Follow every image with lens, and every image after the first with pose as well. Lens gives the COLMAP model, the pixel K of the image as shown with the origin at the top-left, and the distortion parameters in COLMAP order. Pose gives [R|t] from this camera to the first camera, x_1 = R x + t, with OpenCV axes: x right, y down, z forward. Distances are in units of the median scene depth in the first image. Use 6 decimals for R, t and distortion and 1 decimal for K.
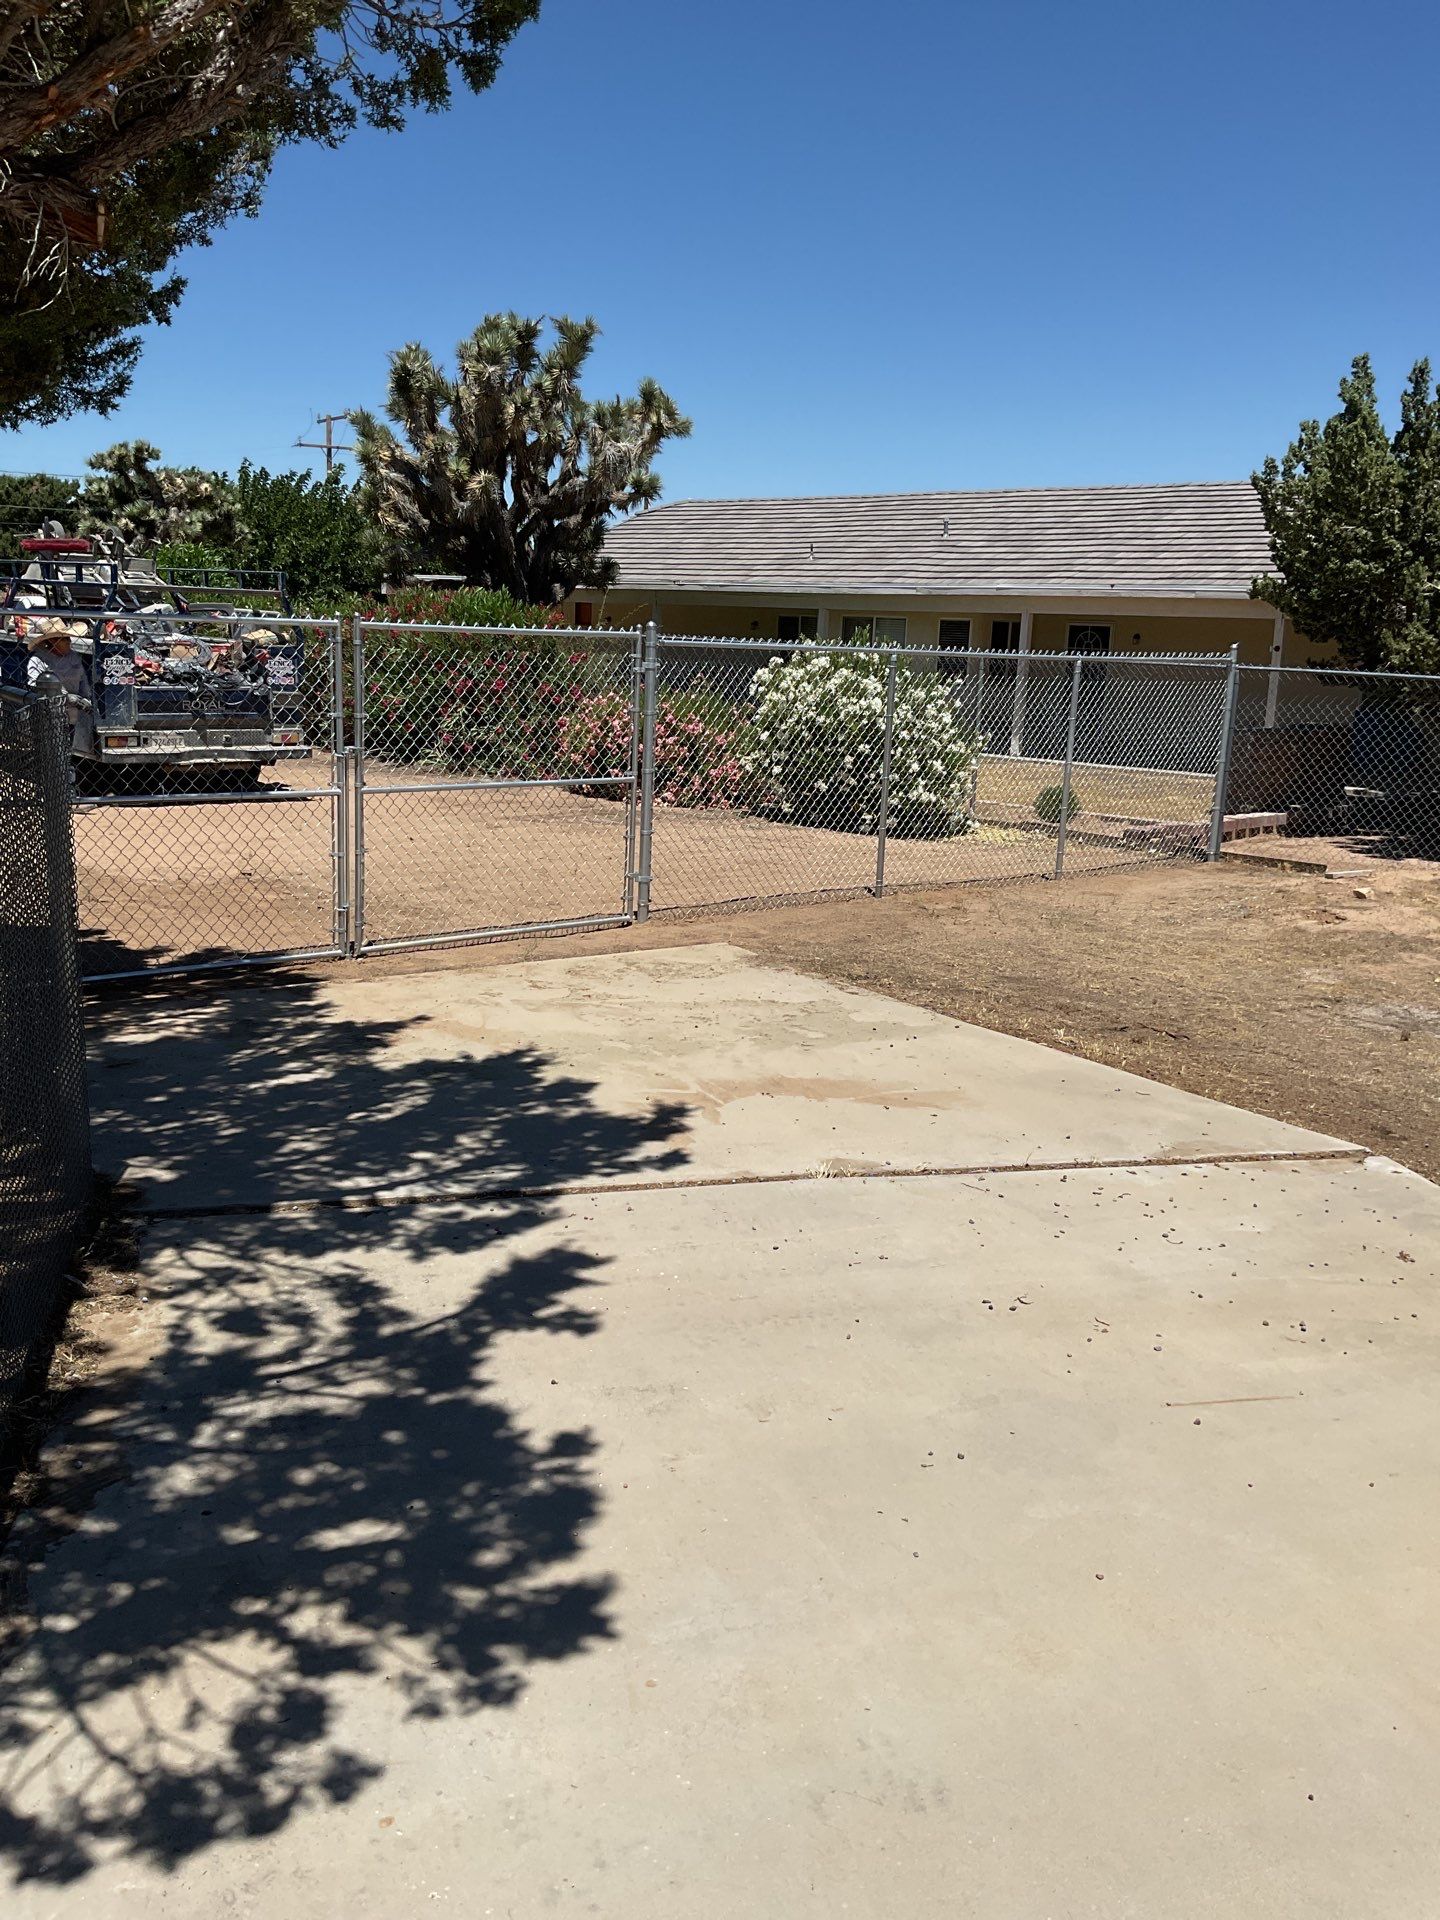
lens RADIAL K [[1666.1, 0, 733.1], [0, 1666.1, 955.4], [0, 0, 1]] dist [0.102882, -0.172723]
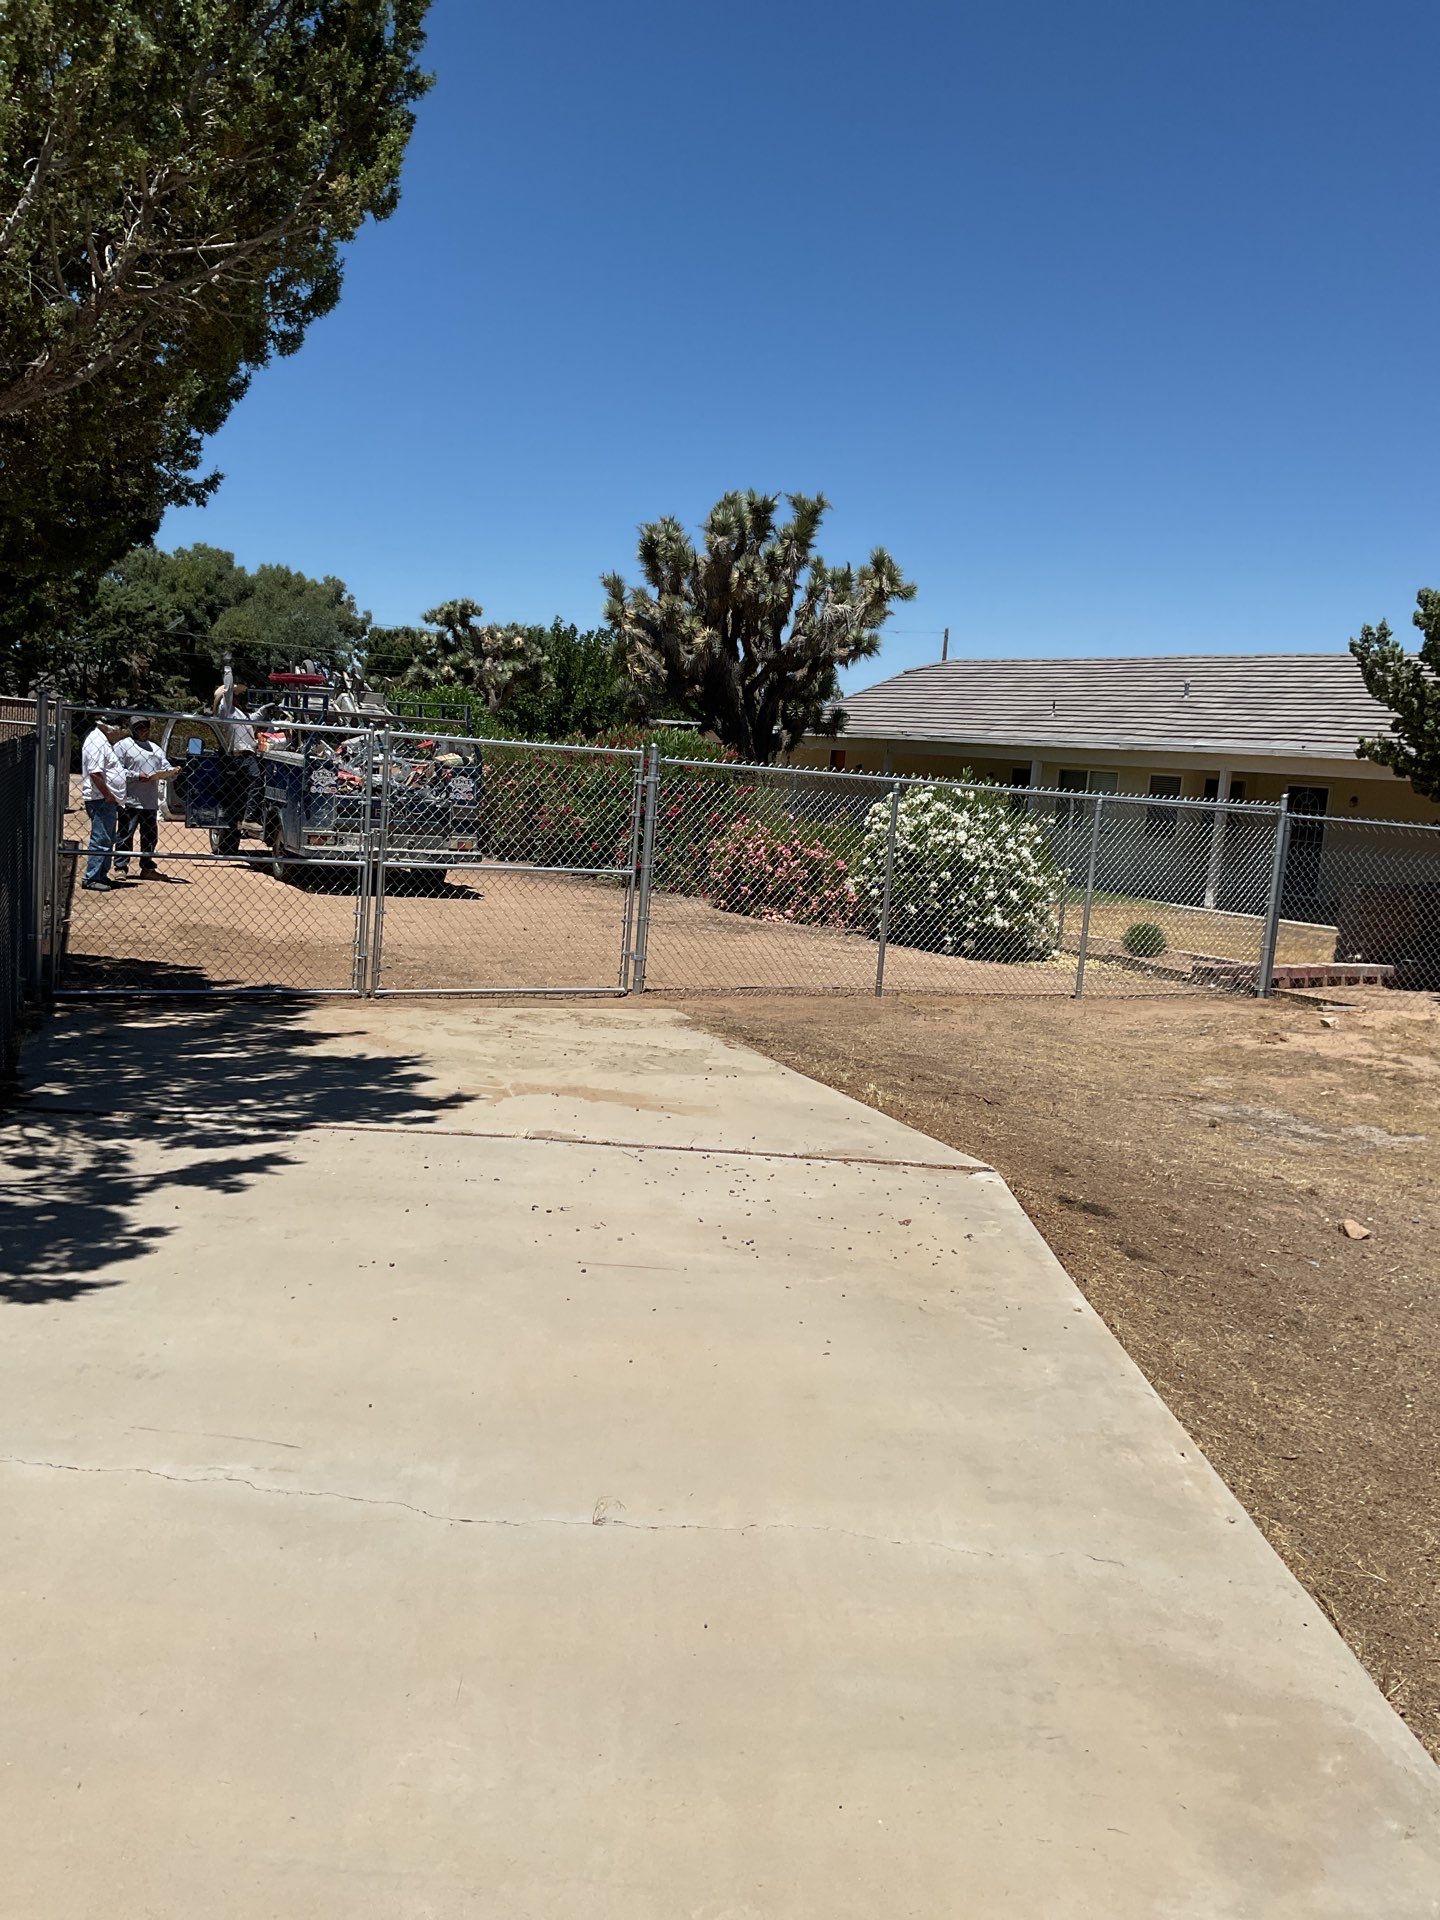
lens RADIAL K [[1666.1, 0, 714.6], [0, 1666.1, 950.3], [0, 0, 1]] dist [0.102882, -0.172723]
pose [[0.975089, 0.060175, -0.213497, 0.158732], [-0.079983, 0.993133, -0.085380, 0.028741], [0.206893, 0.100329, 0.973206, -0.087616]]
